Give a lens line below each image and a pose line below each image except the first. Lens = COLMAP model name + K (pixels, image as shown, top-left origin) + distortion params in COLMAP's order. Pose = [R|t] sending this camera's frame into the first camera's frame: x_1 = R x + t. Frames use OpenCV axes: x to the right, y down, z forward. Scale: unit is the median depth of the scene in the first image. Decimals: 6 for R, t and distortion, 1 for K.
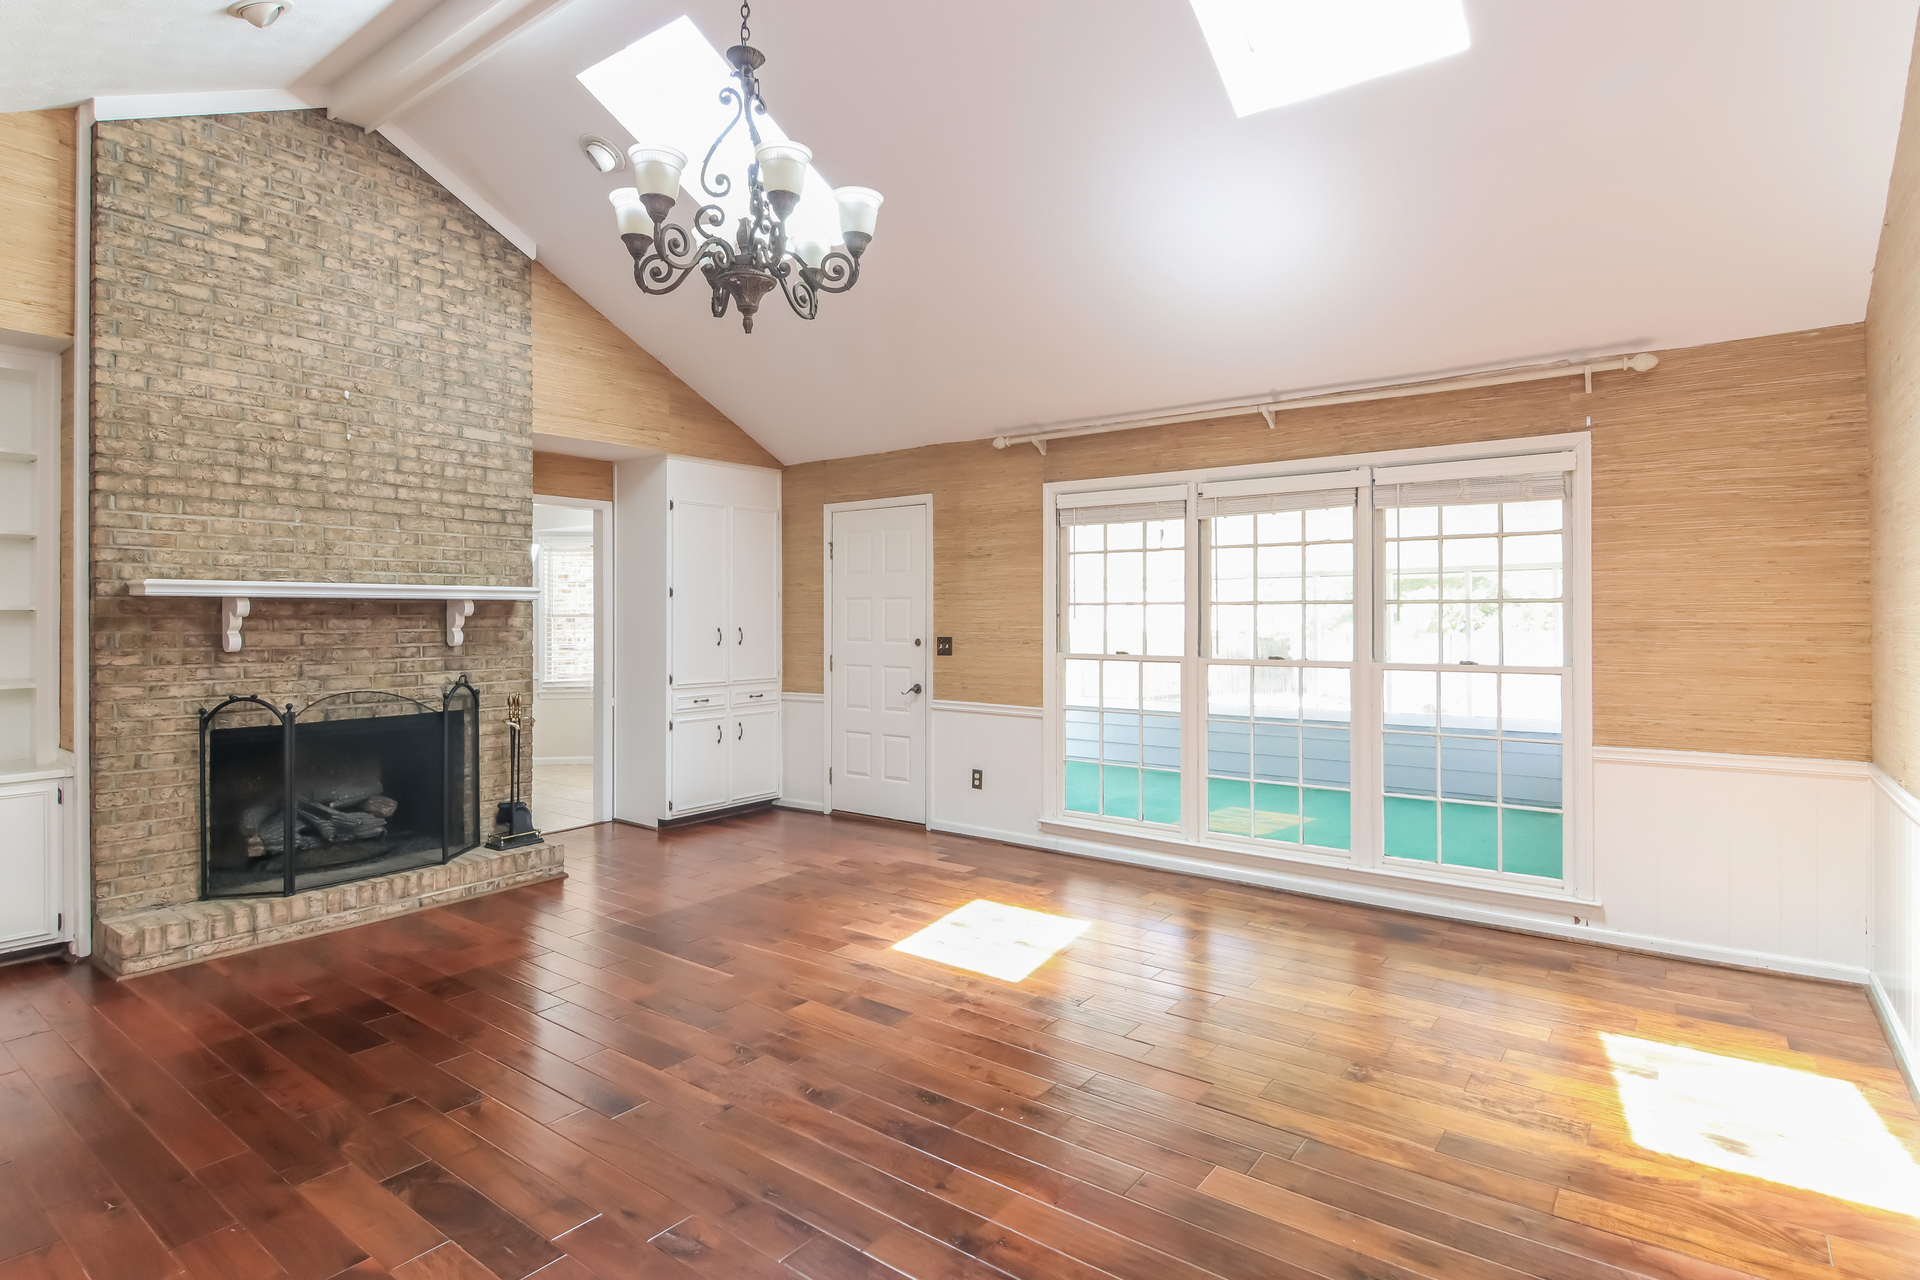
lens RADIAL K [[988.5, 0, 957.2], [0, 988.5, 616.8], [0, 0, 1]] dist [0.004132, -0.010846]
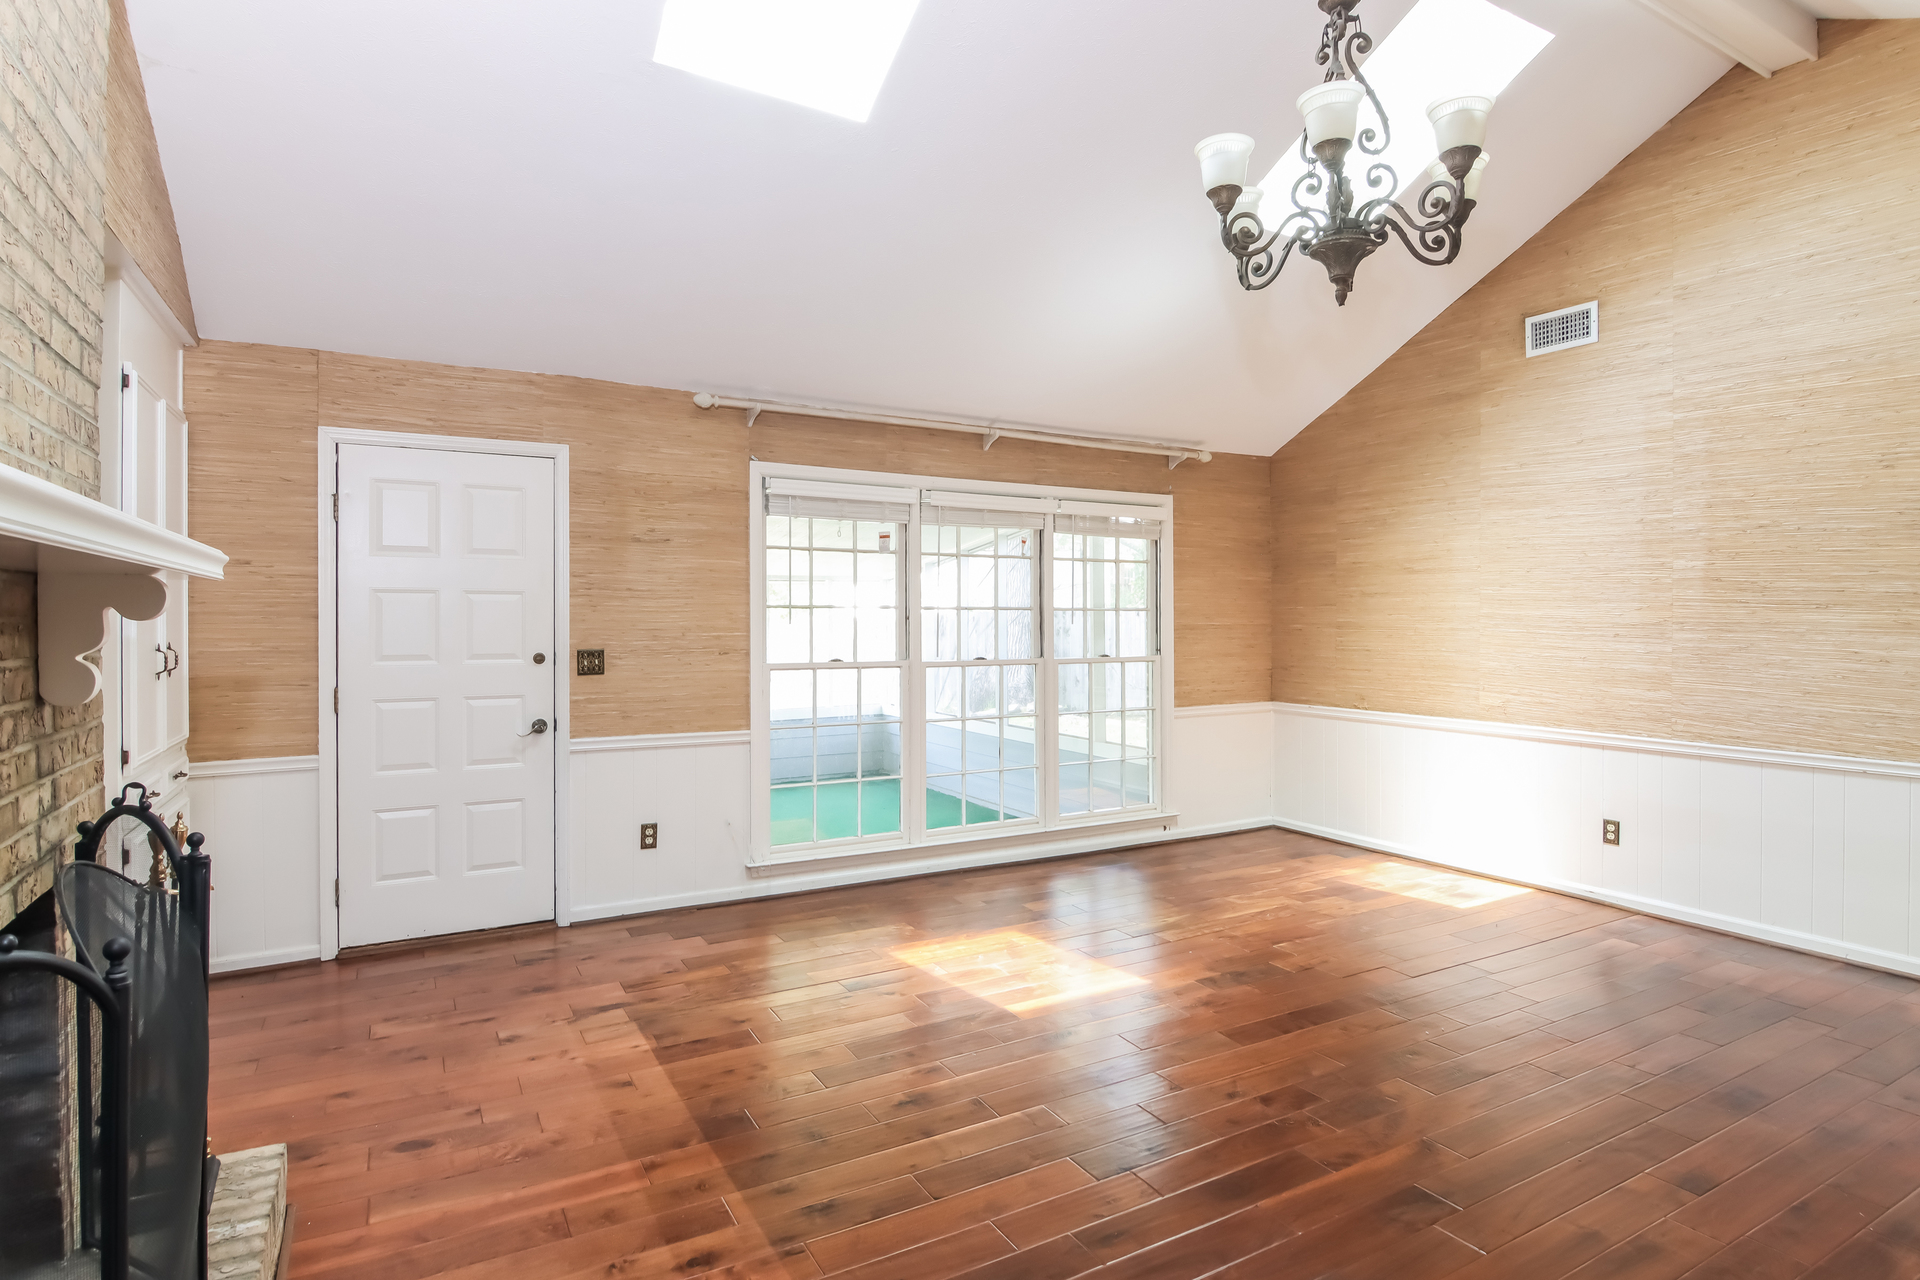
lens RADIAL K [[1006.7, 0, 968.6], [0, 1006.7, 629.3], [0, 0, 1]] dist [0.005239, -0.017577]
pose [[0.386025, -0.009251, 0.922442, -0.623056], [-0.002061, 0.999939, 0.010890, -0.002796], [-0.922486, -0.006105, 0.385982, 0.502037]]
